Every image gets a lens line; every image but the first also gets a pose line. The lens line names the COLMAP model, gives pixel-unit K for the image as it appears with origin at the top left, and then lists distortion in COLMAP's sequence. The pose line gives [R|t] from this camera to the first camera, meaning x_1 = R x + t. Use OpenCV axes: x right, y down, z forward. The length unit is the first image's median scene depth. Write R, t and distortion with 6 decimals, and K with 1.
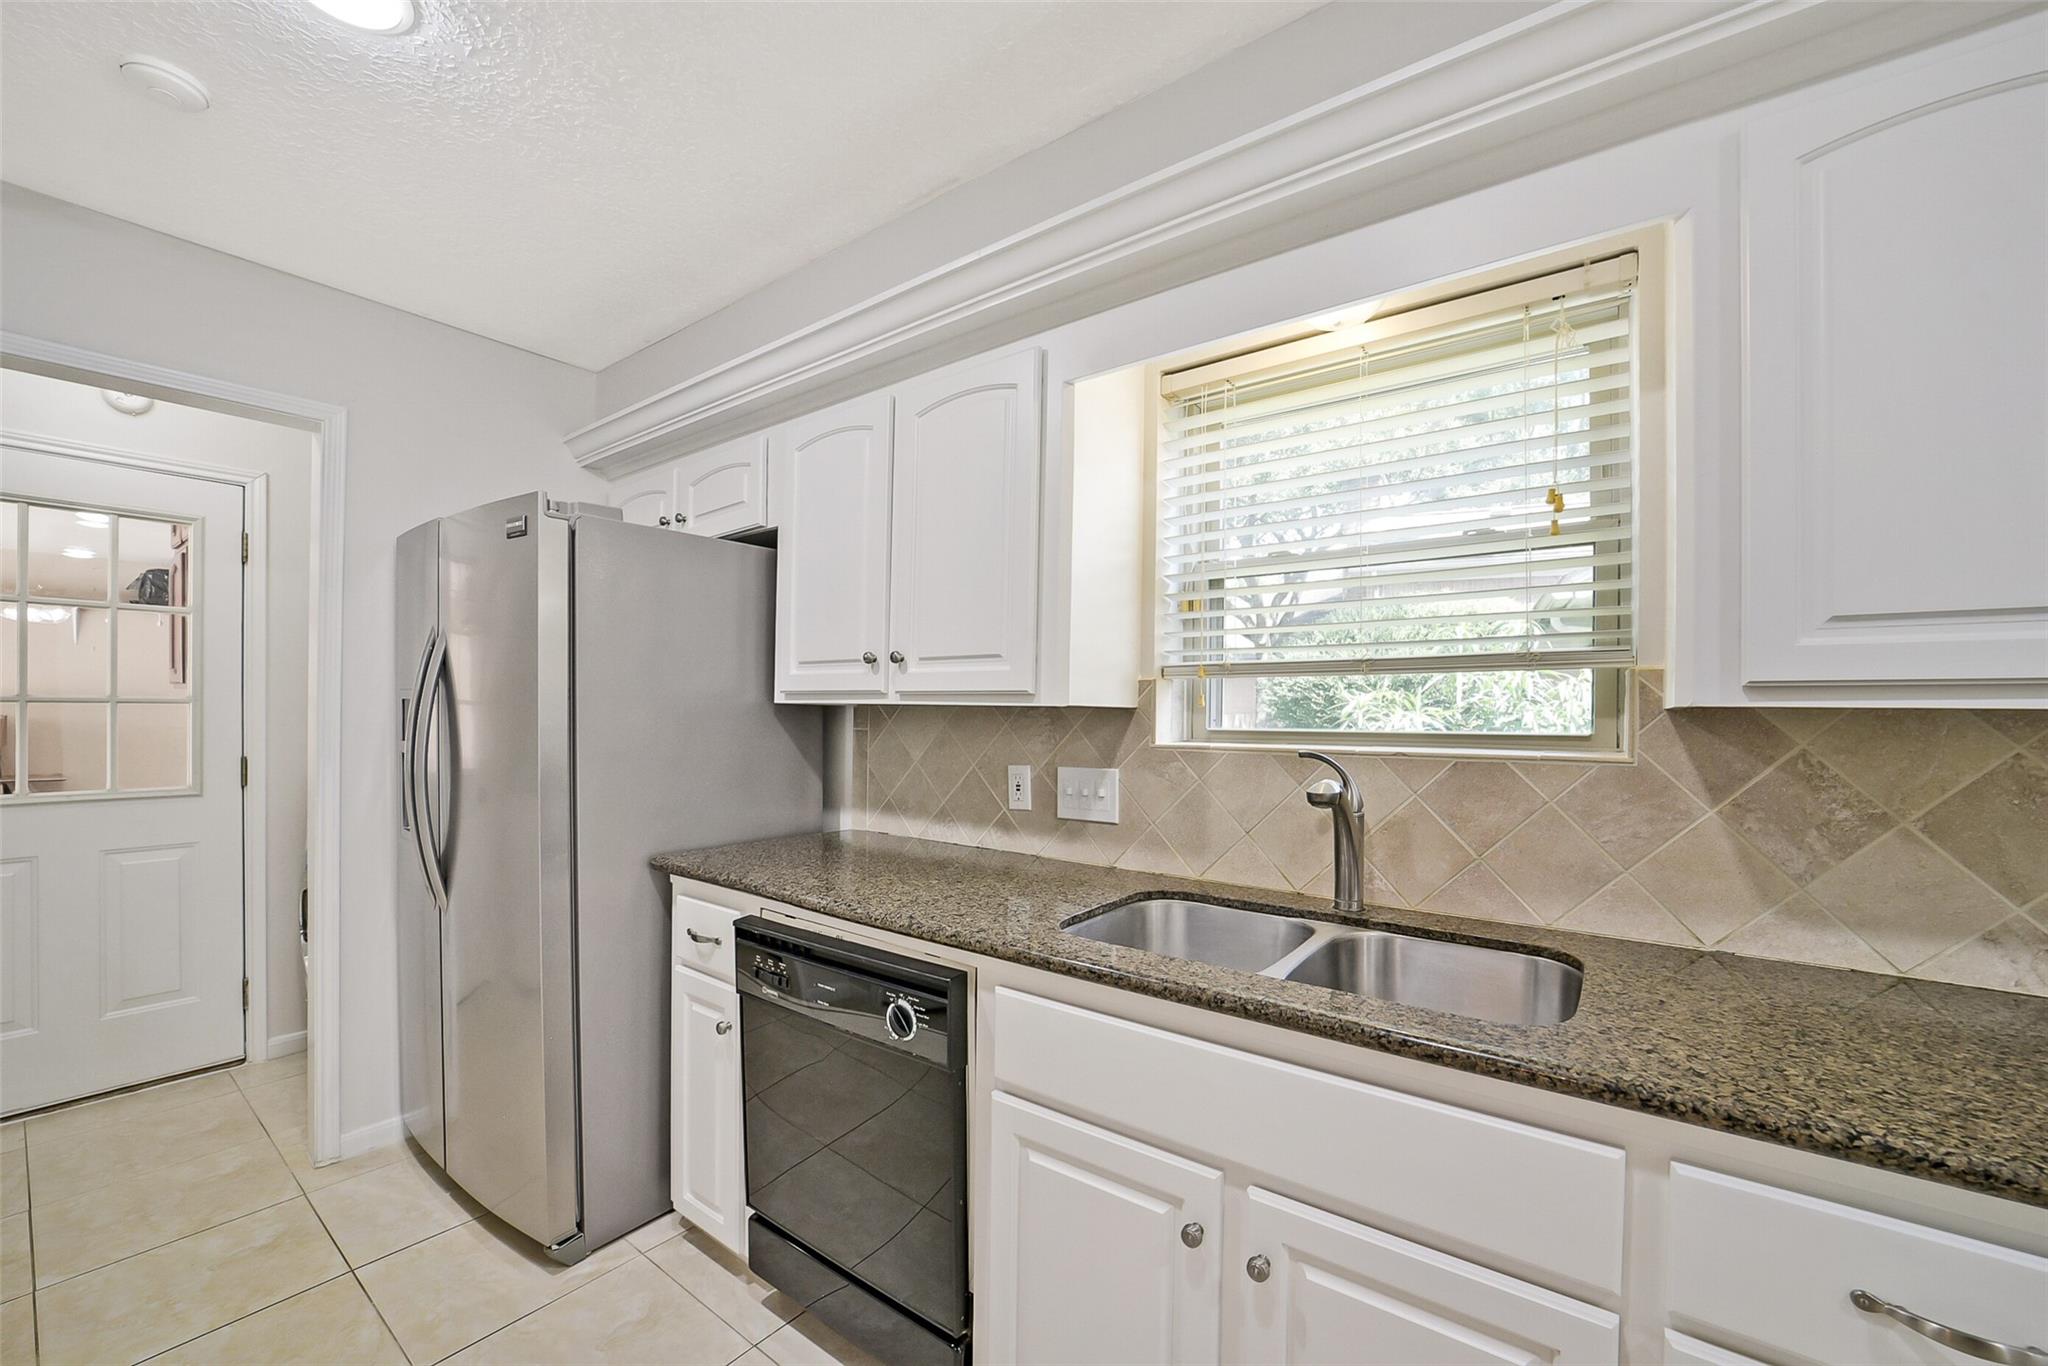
lens RADIAL K [[821.9, 0, 1020.4], [0, 821.9, 704.1], [0, 0, 1]] dist [-0.027401, 0.000226]
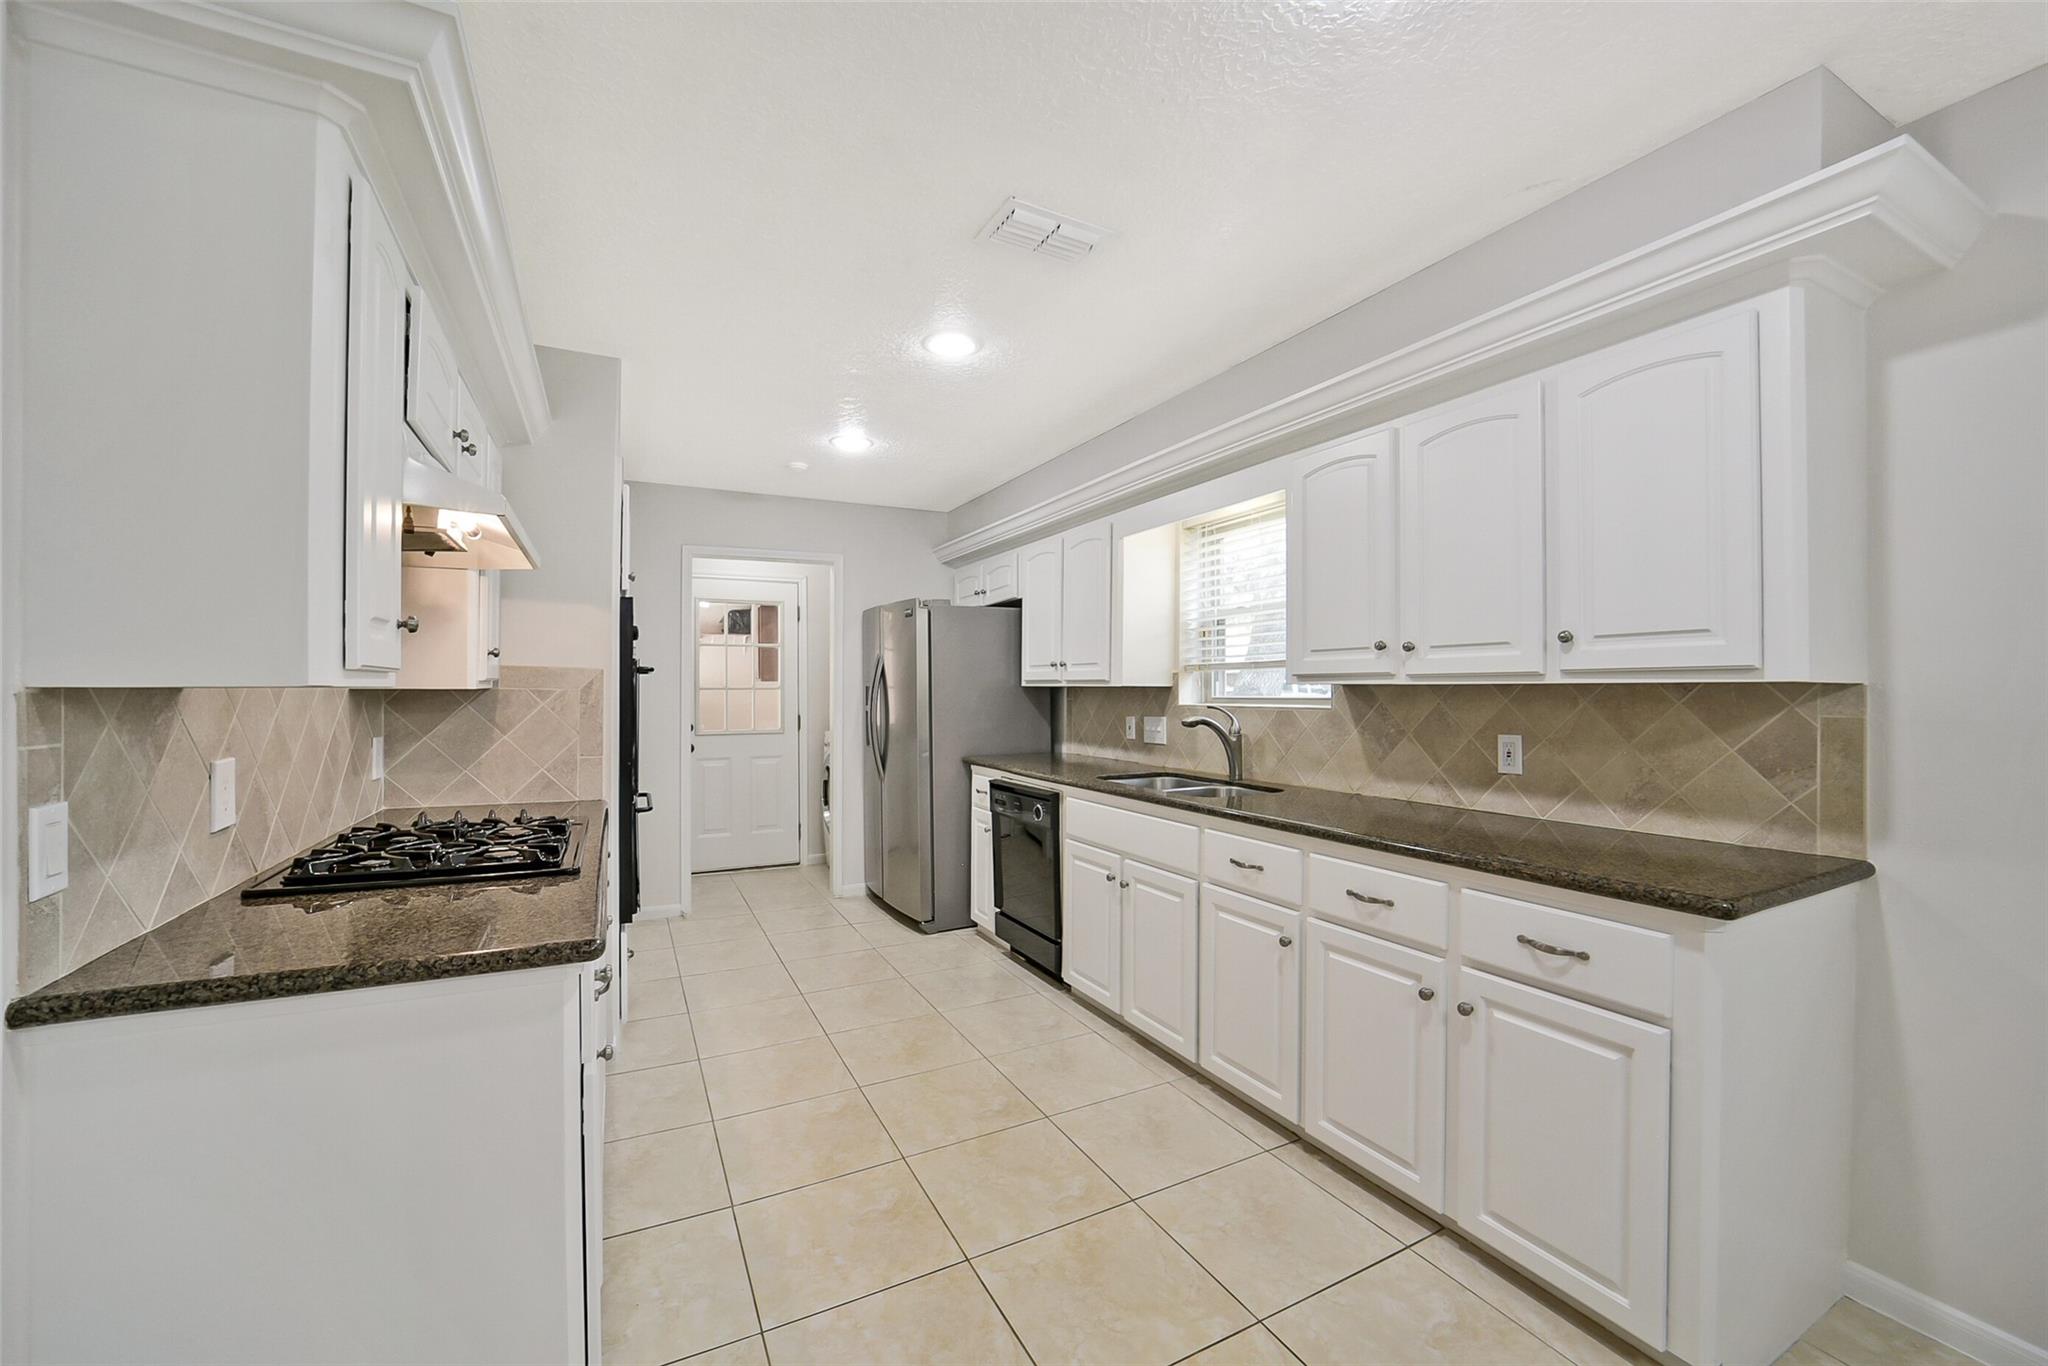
lens RADIAL K [[805.7, 0, 1027.2], [0, 805.7, 677.8], [0, 0, 1]] dist [-0.026106, 0.006407]
pose [[0.905765, -0.014199, -0.423543, 0.634489], [0.009623, 0.999870, -0.012940, 0.004500], [0.423672, 0.007645, 0.905783, -0.905082]]
